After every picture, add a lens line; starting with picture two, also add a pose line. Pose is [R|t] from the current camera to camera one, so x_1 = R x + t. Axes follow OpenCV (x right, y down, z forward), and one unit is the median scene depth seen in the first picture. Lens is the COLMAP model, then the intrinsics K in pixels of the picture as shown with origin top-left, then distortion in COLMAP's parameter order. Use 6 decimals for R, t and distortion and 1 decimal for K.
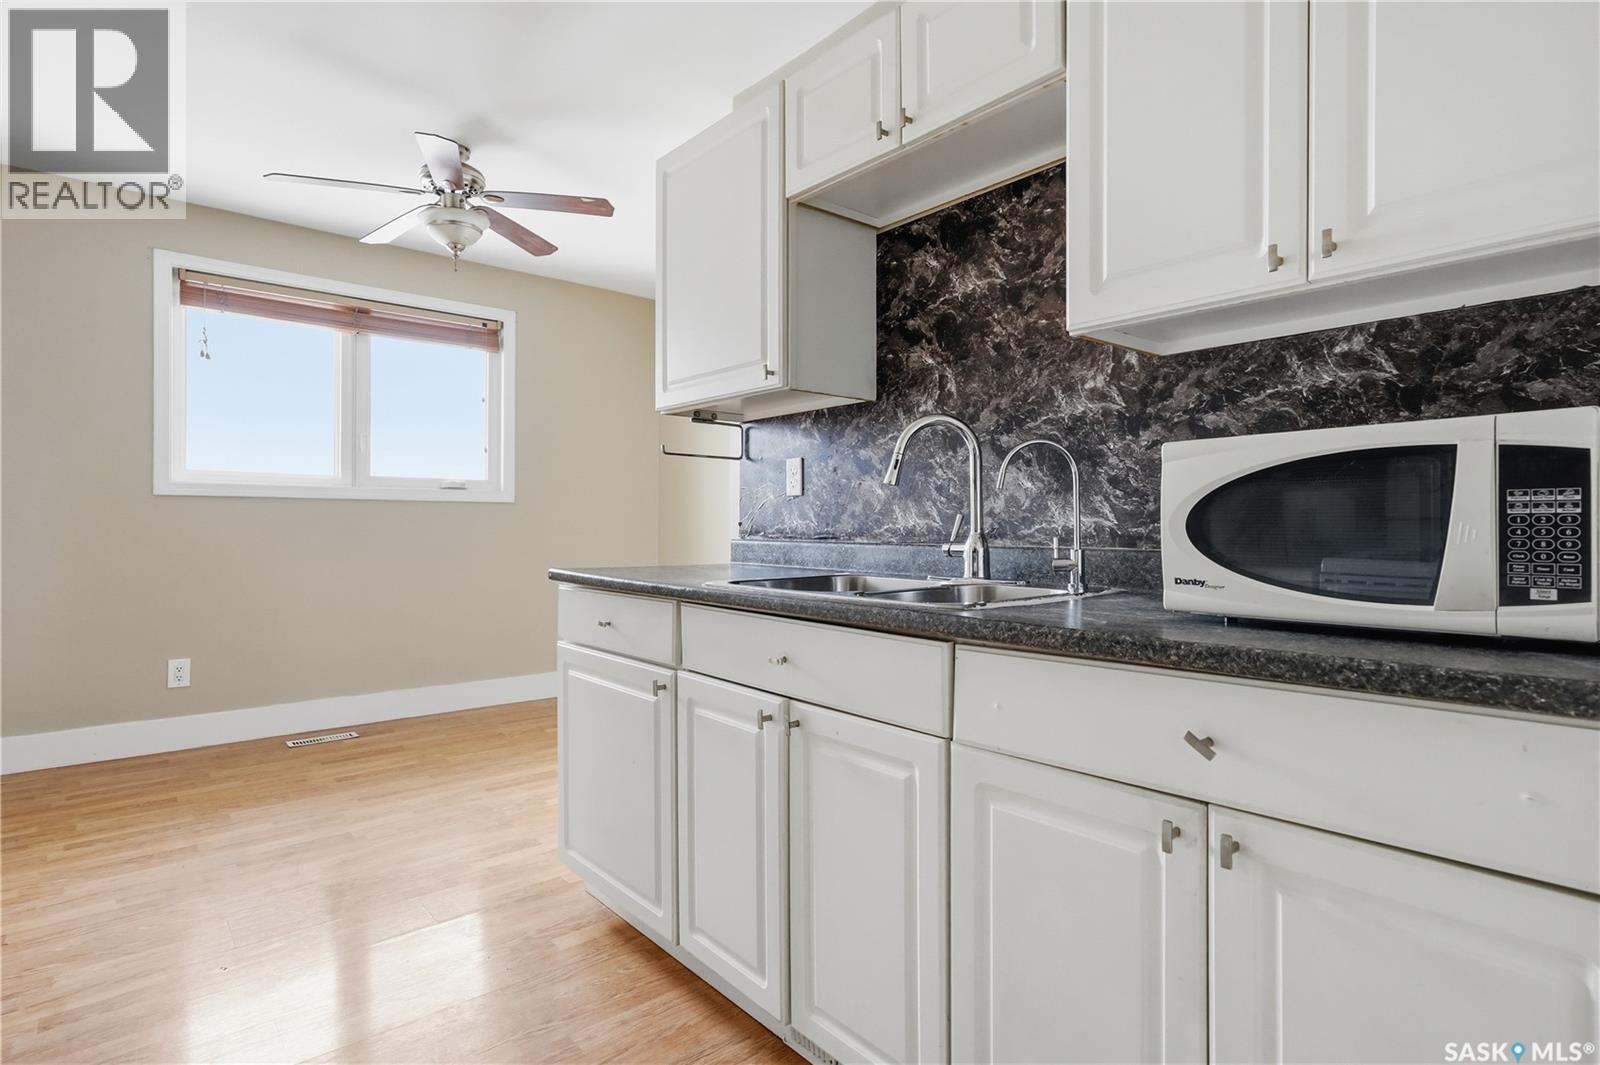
lens RADIAL K [[812.4, 0, 777.2], [0, 812.4, 564.3], [0, 0, 1]] dist [-0.009657, 0.000096]
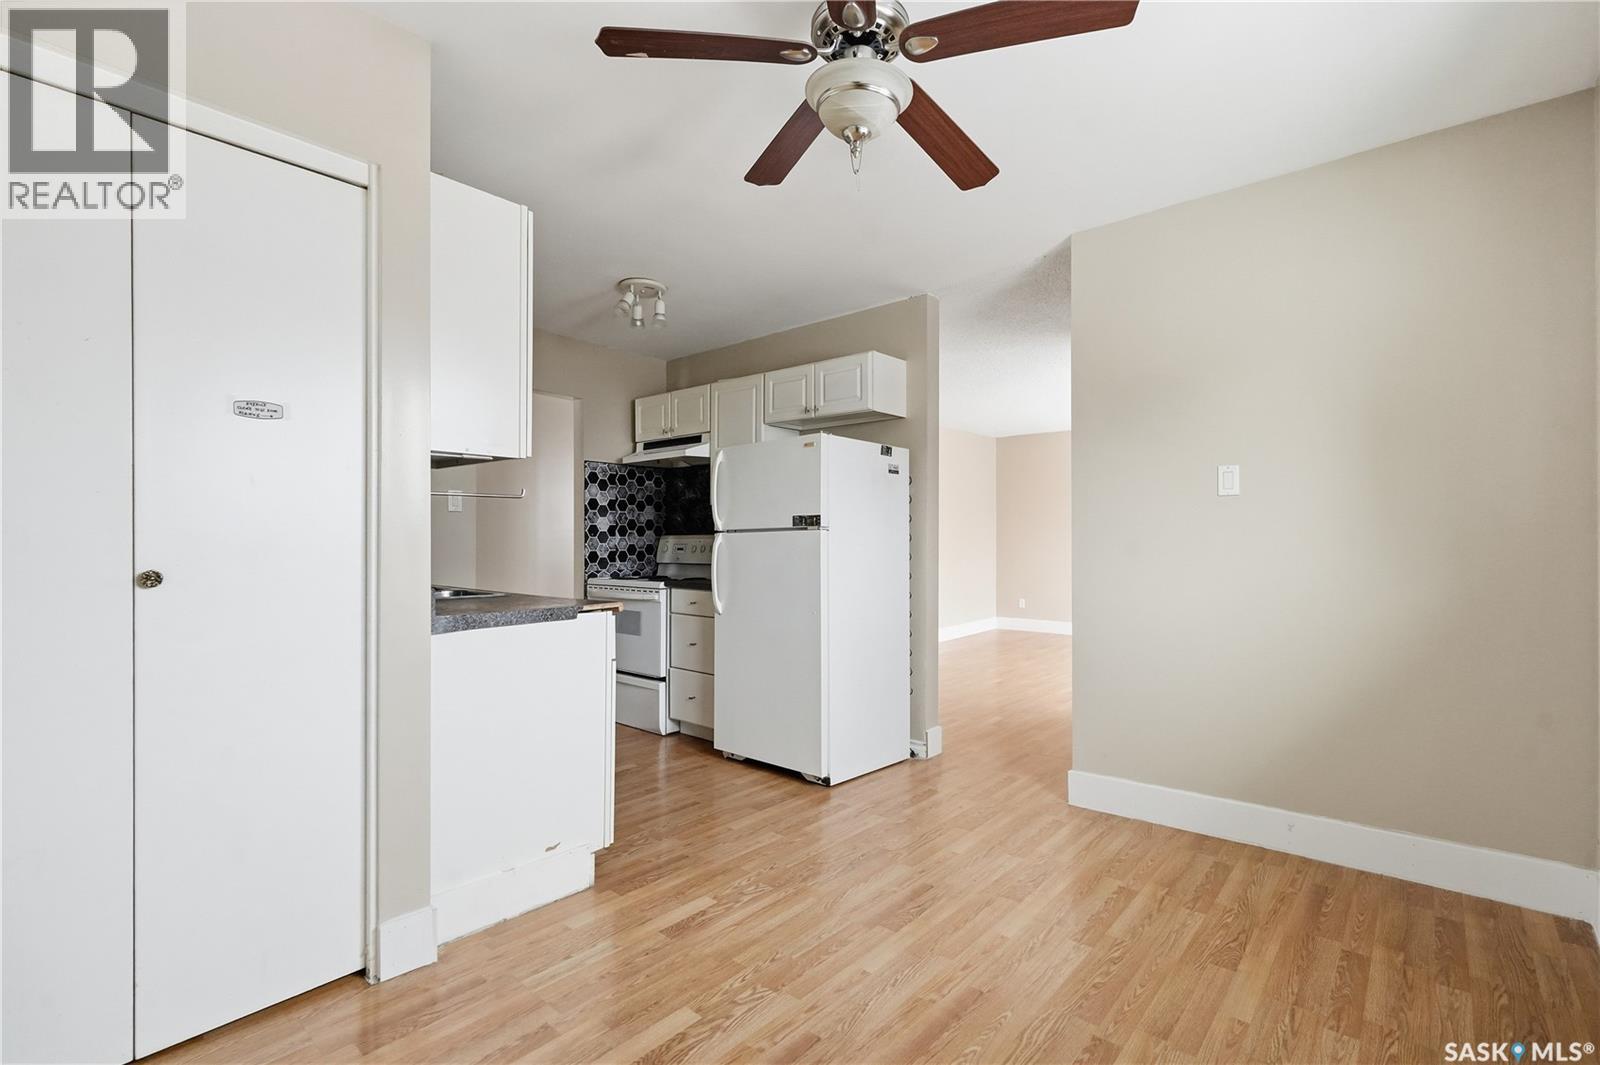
lens RADIAL K [[748.1, 0, 800.0], [0, 748.1, 532.5], [0, 0, 1]] dist [0.016105, -0.010941]
pose [[-0.985398, -0.011874, -0.169854, -0.266598], [-0.018297, 0.999173, 0.036301, -0.112772], [0.169283, 0.038879, -0.984800, 1.626124]]
